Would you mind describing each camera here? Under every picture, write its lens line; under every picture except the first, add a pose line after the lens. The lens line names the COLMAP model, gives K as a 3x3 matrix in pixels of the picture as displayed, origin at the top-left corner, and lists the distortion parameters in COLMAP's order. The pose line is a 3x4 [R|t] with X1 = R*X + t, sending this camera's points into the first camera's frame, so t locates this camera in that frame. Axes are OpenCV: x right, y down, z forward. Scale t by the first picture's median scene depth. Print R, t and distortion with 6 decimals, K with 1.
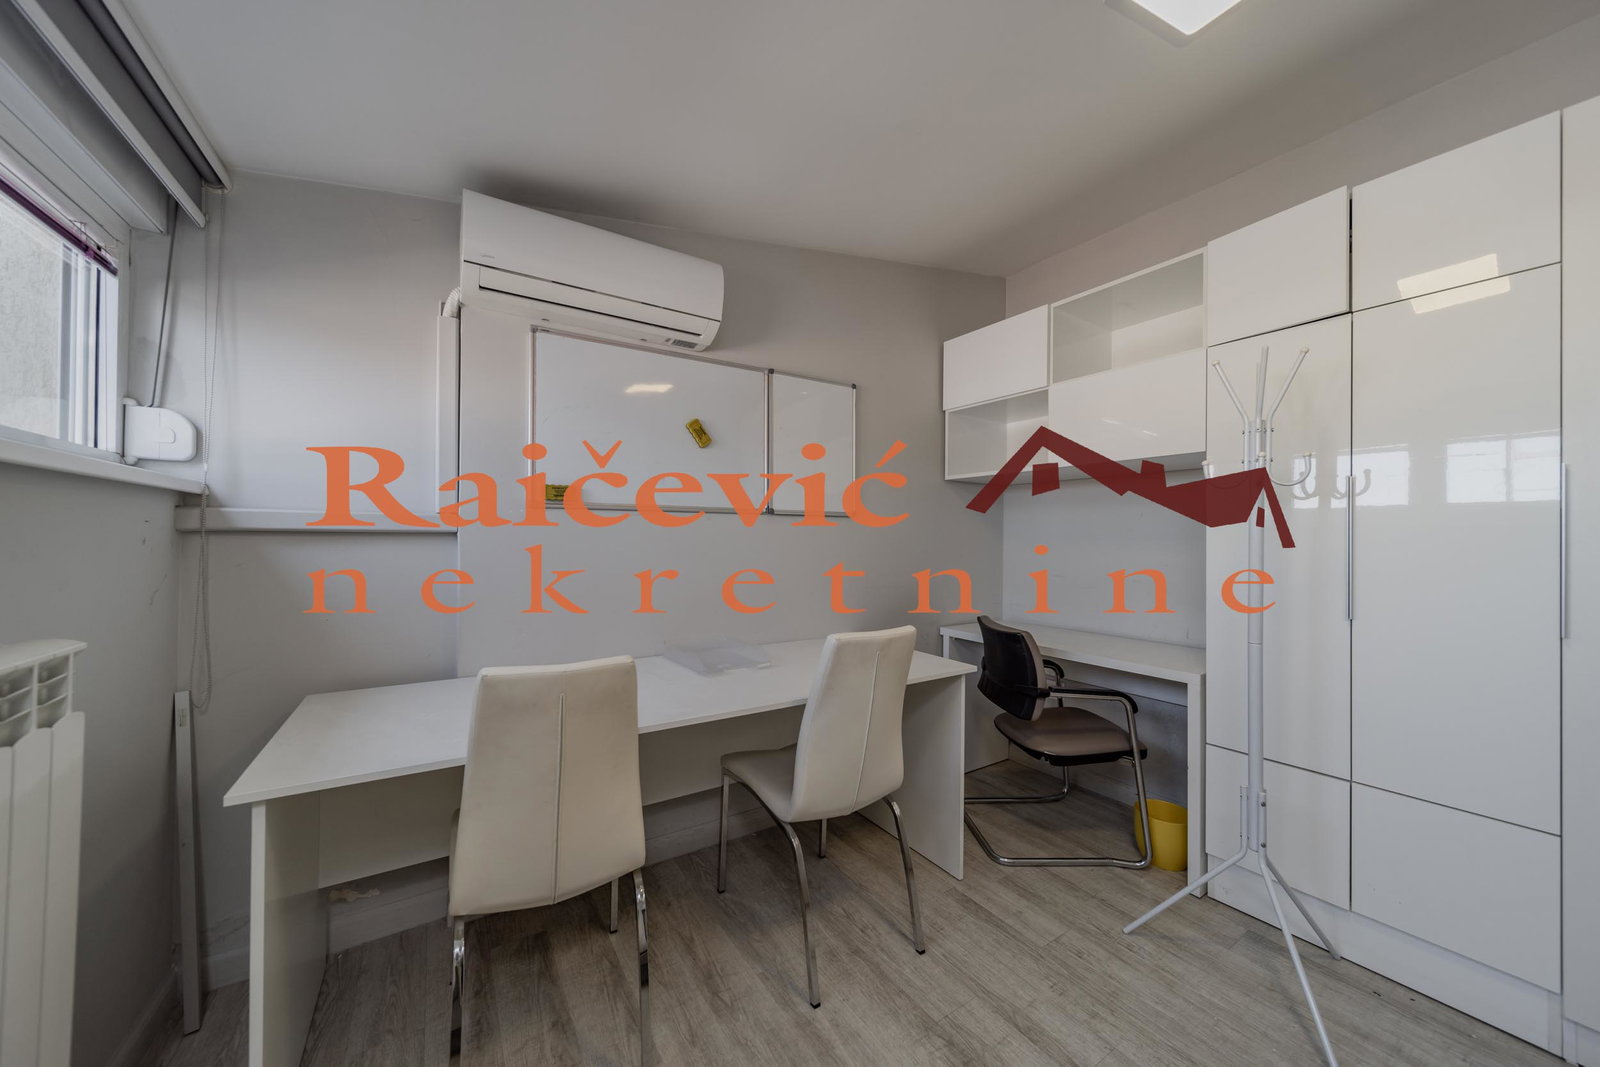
lens RADIAL K [[558.3, 0, 791.9], [0, 558.3, 530.0], [0, 0, 1]] dist [0.009220, -0.000302]
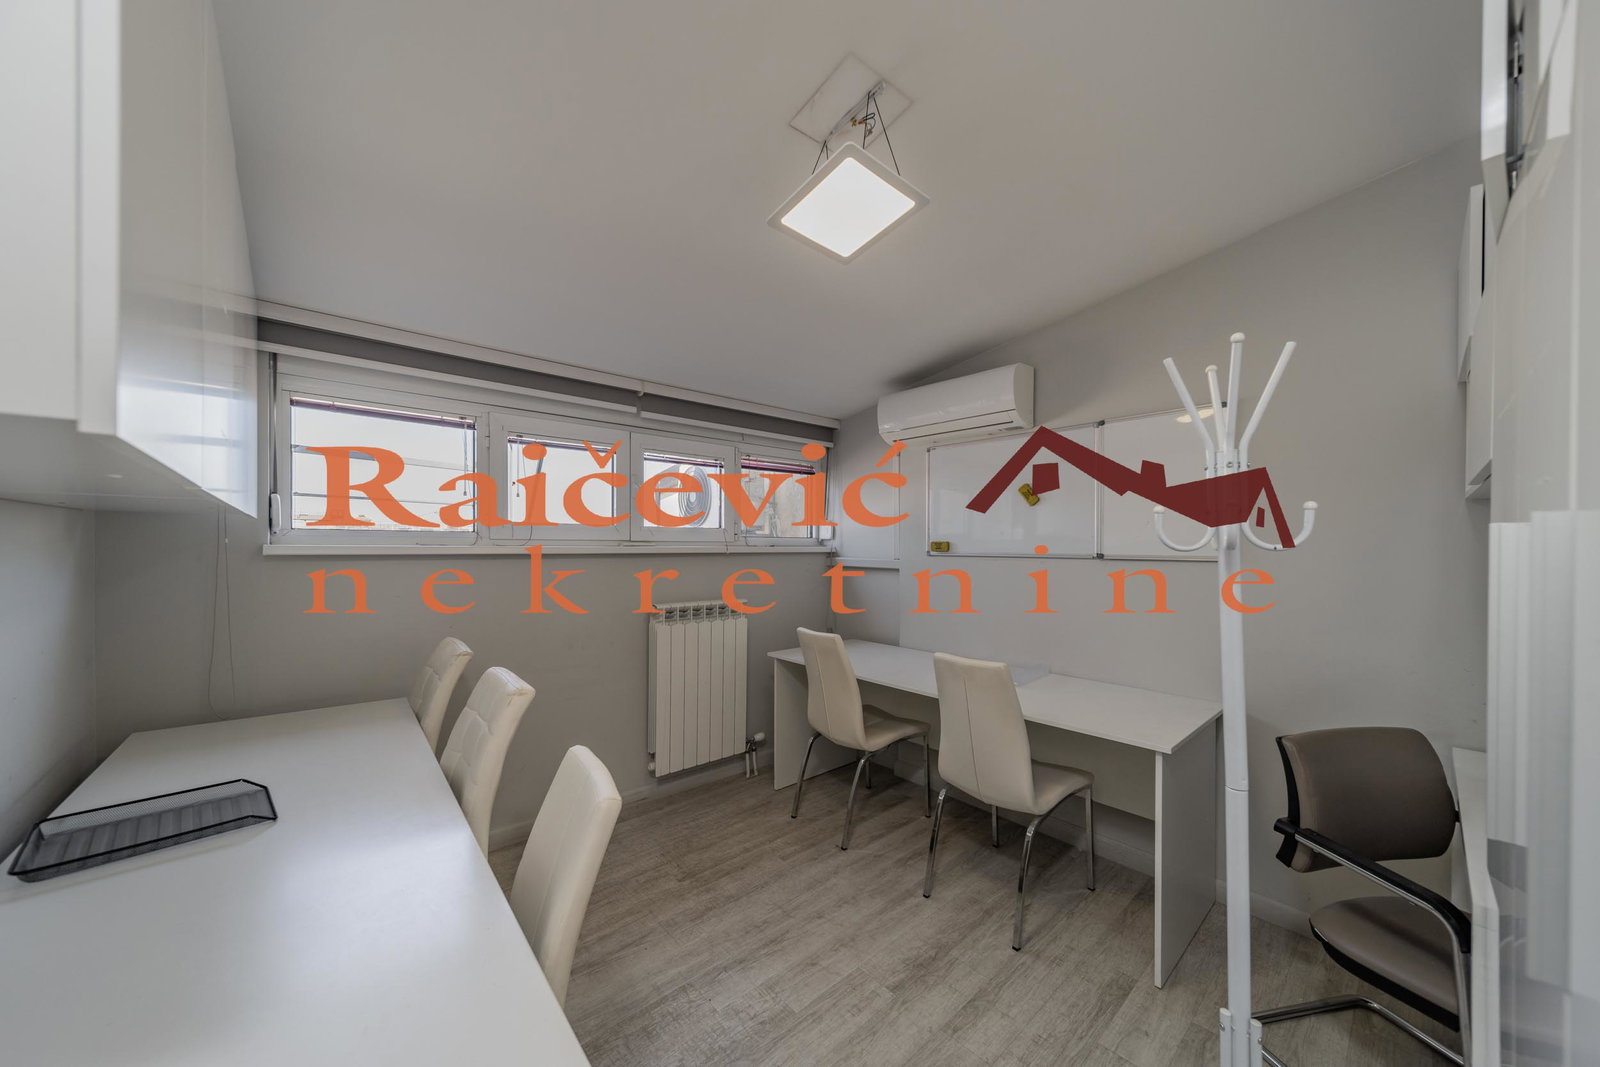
lens RADIAL K [[558.3, 0, 792.4], [0, 558.3, 548.9], [0, 0, 1]] dist [0.009220, -0.000302]
pose [[0.168194, -0.002401, -0.985751, 1.338889], [0.002314, 0.999995, -0.002041, -0.069529], [0.985751, -0.001937, 0.168198, 0.369448]]
